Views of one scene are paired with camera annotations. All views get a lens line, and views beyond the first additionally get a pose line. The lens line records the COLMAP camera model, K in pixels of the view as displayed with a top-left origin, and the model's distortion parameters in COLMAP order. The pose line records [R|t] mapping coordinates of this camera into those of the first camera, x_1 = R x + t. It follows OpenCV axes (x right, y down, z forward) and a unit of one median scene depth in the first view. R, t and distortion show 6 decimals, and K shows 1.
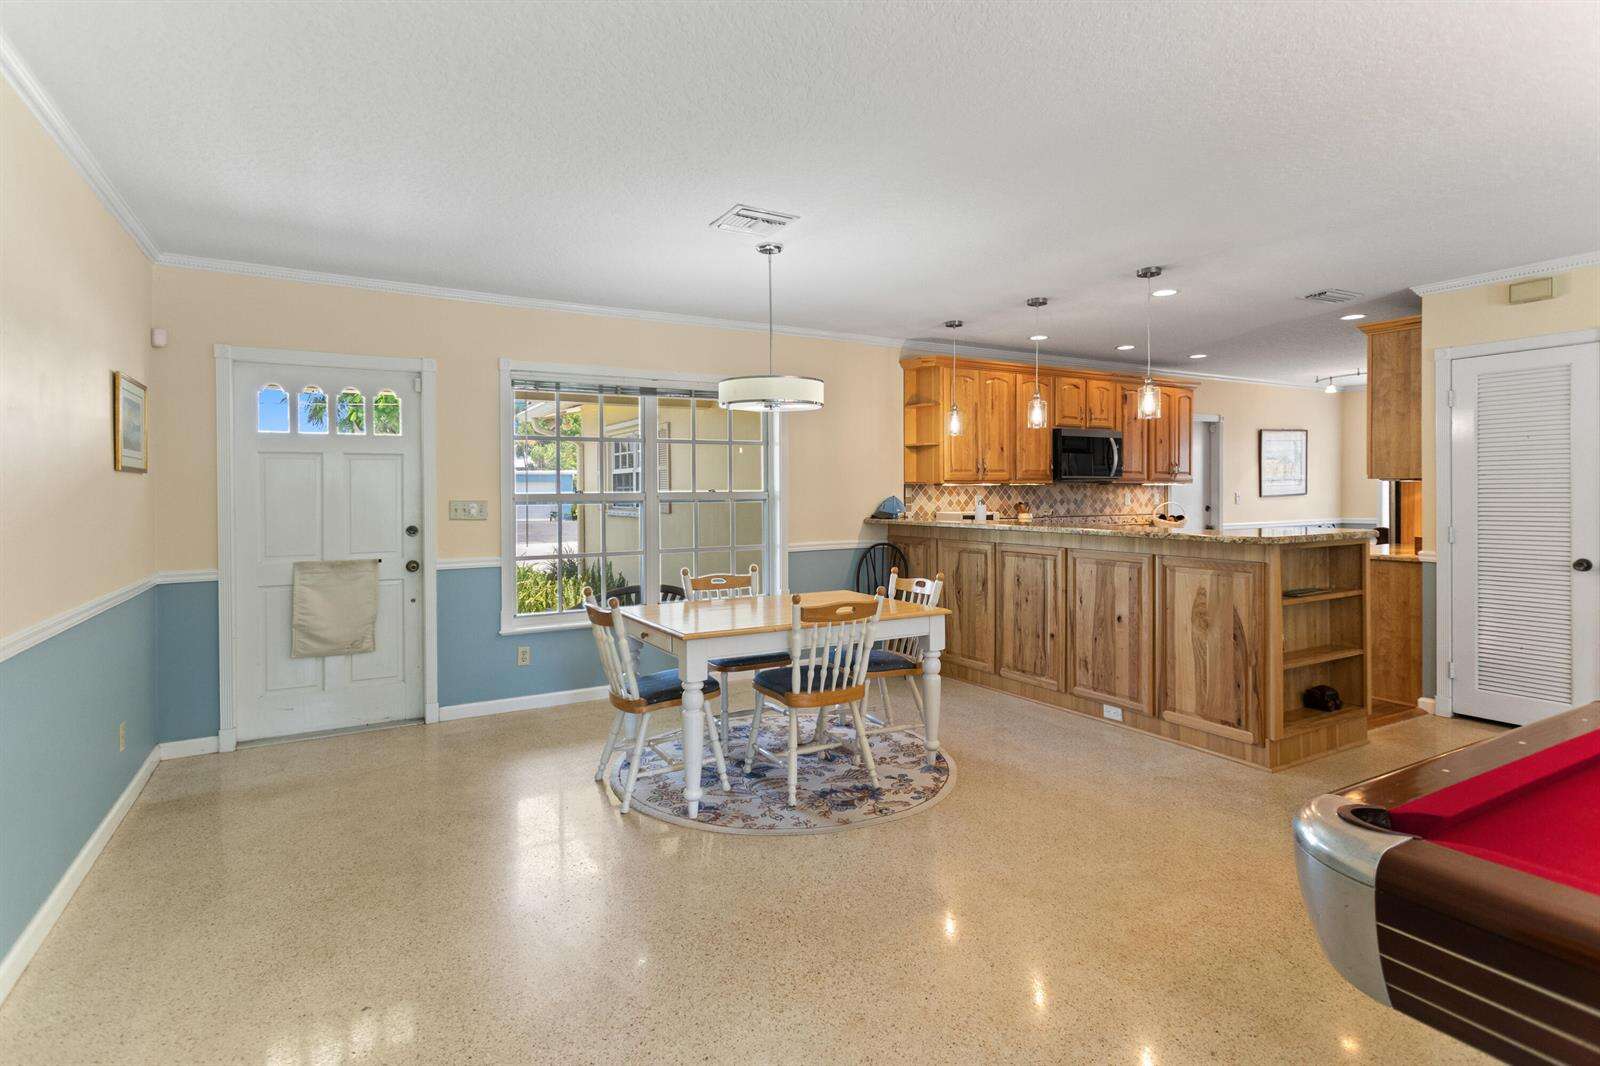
lens RADIAL K [[791.7, 0, 785.8], [0, 791.7, 500.5], [0, 0, 1]] dist [0.003358, 0.002712]
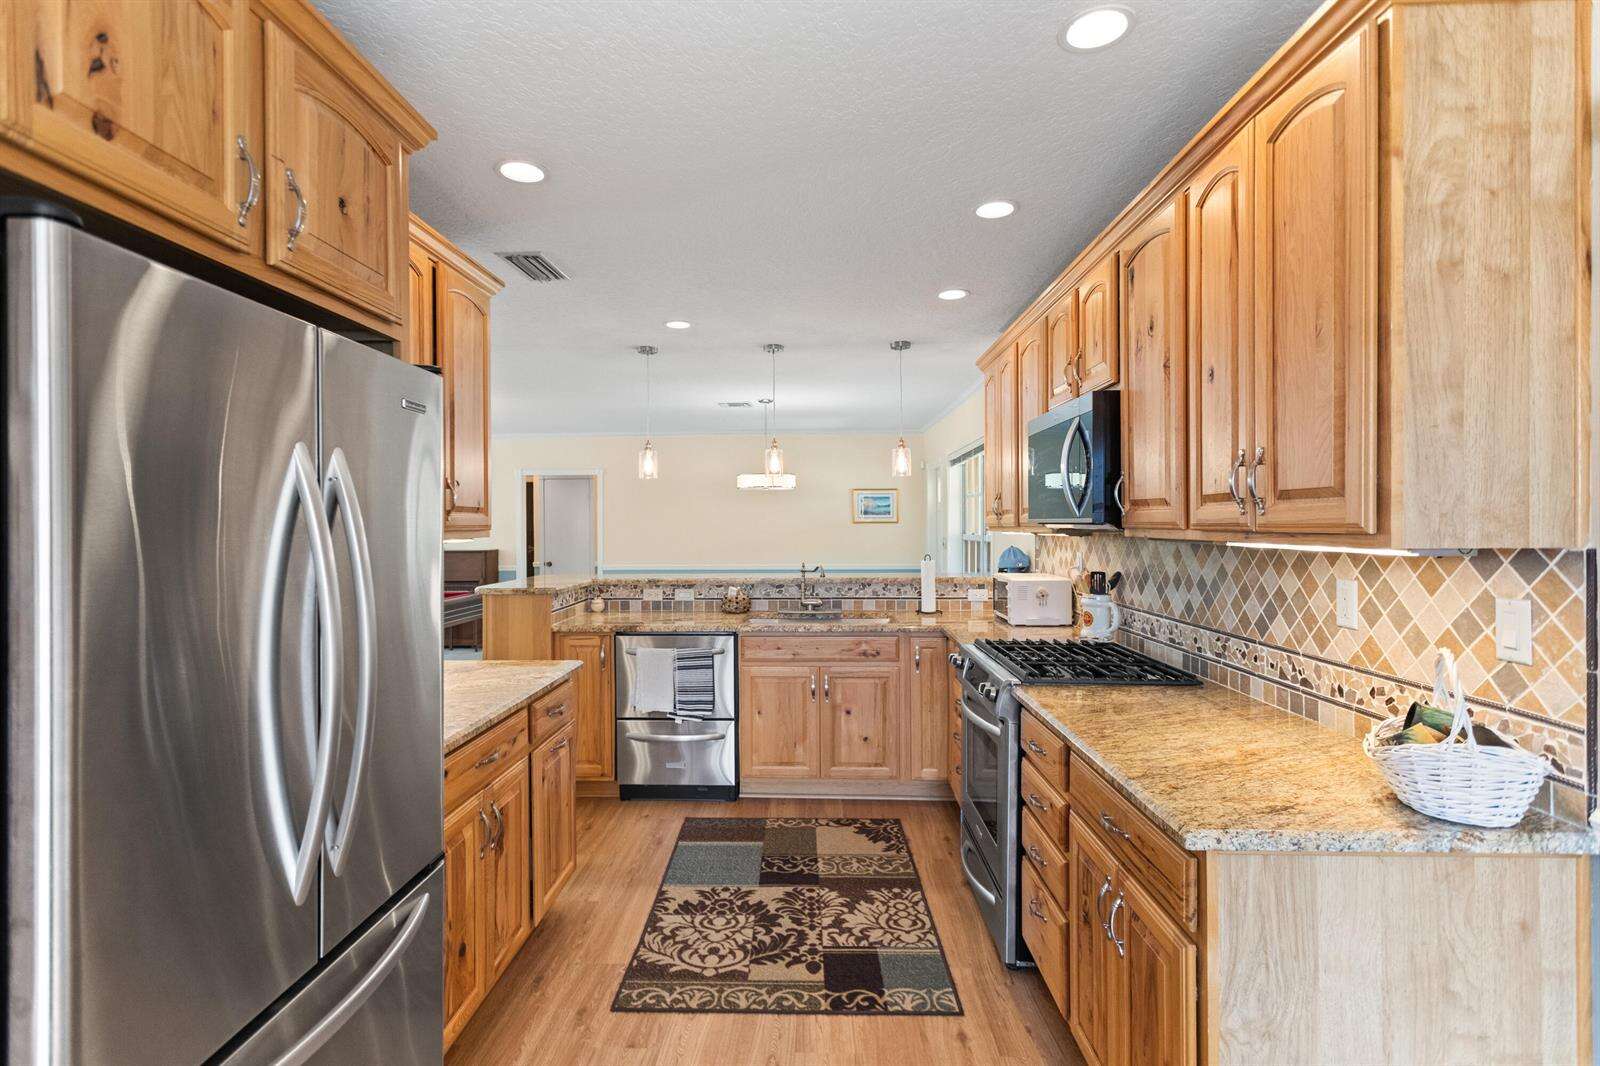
lens RADIAL K [[791.7, 0, 792.0], [0, 791.7, 528.5], [0, 0, 1]] dist [0.003358, 0.002712]
pose [[-0.518437, 0.014631, -0.854991, 0.815948], [0.001422, 0.999867, 0.016249, -0.032289], [0.855115, 0.007208, -0.518389, 1.093208]]
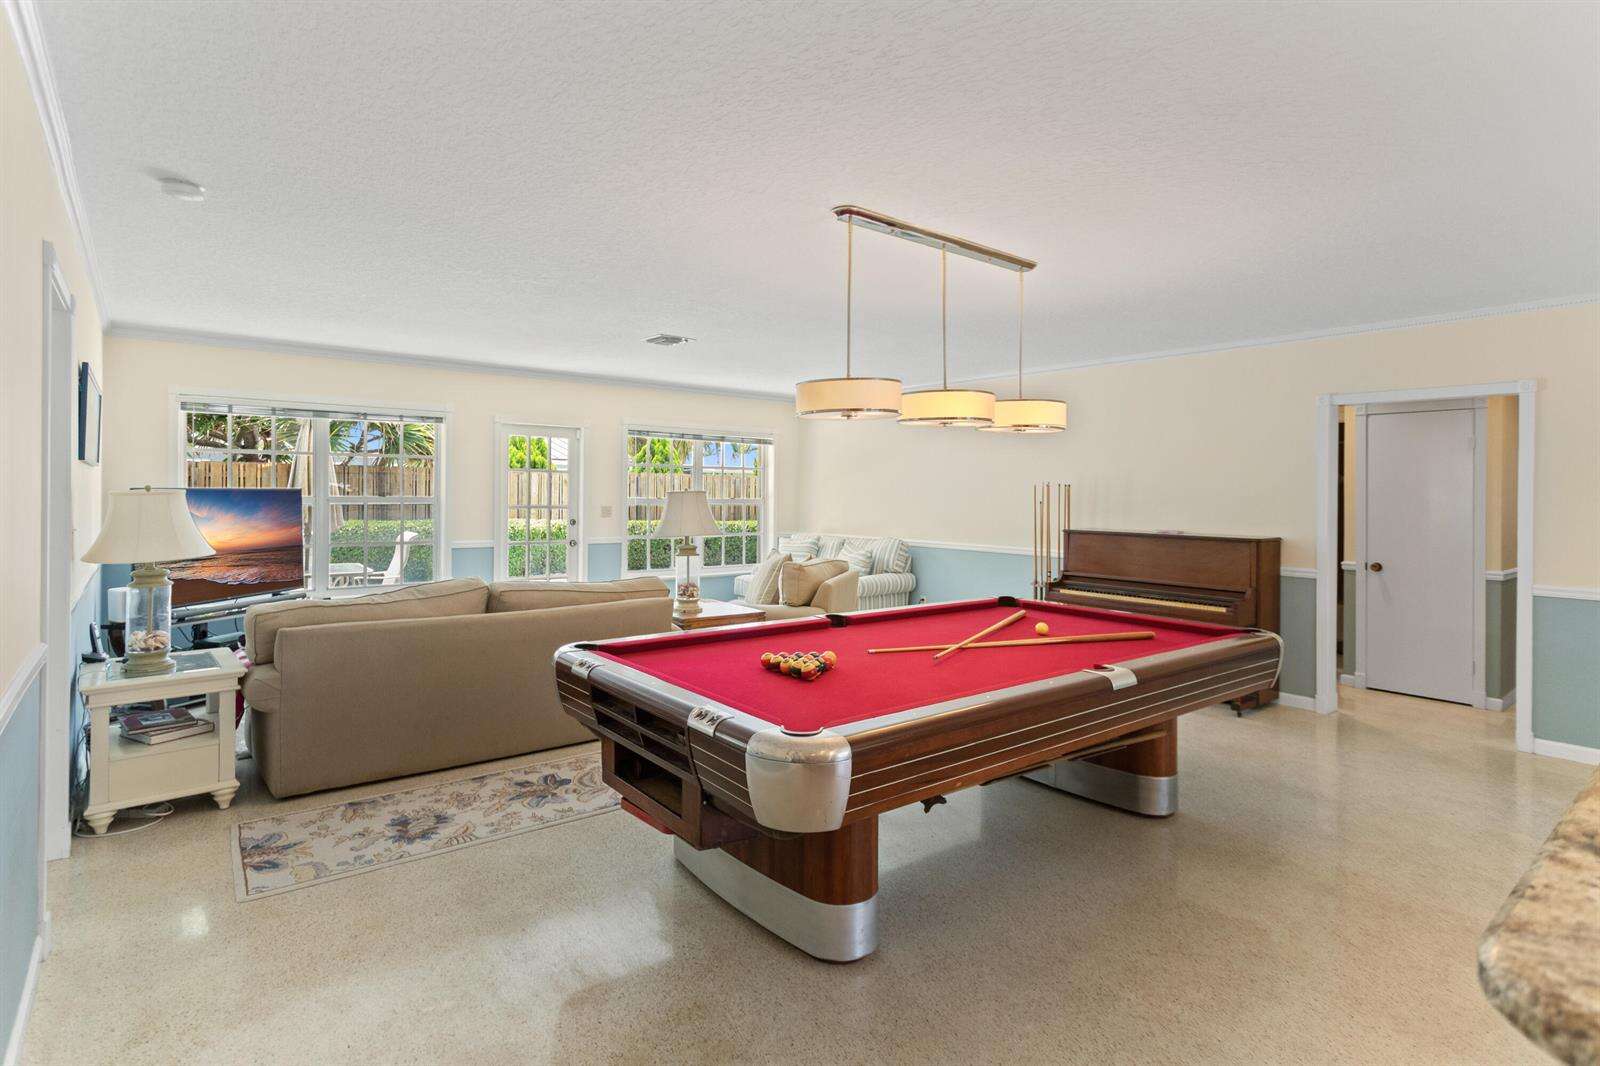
lens RADIAL K [[791.7, 0, 776.5], [0, 791.7, 493.3], [0, 0, 1]] dist [0.003358, 0.002712]
pose [[-0.987652, -0.004265, -0.156606, 0.522191], [-0.006386, 0.999895, 0.013041, -0.025523], [0.156534, 0.013880, -0.987575, 0.643913]]
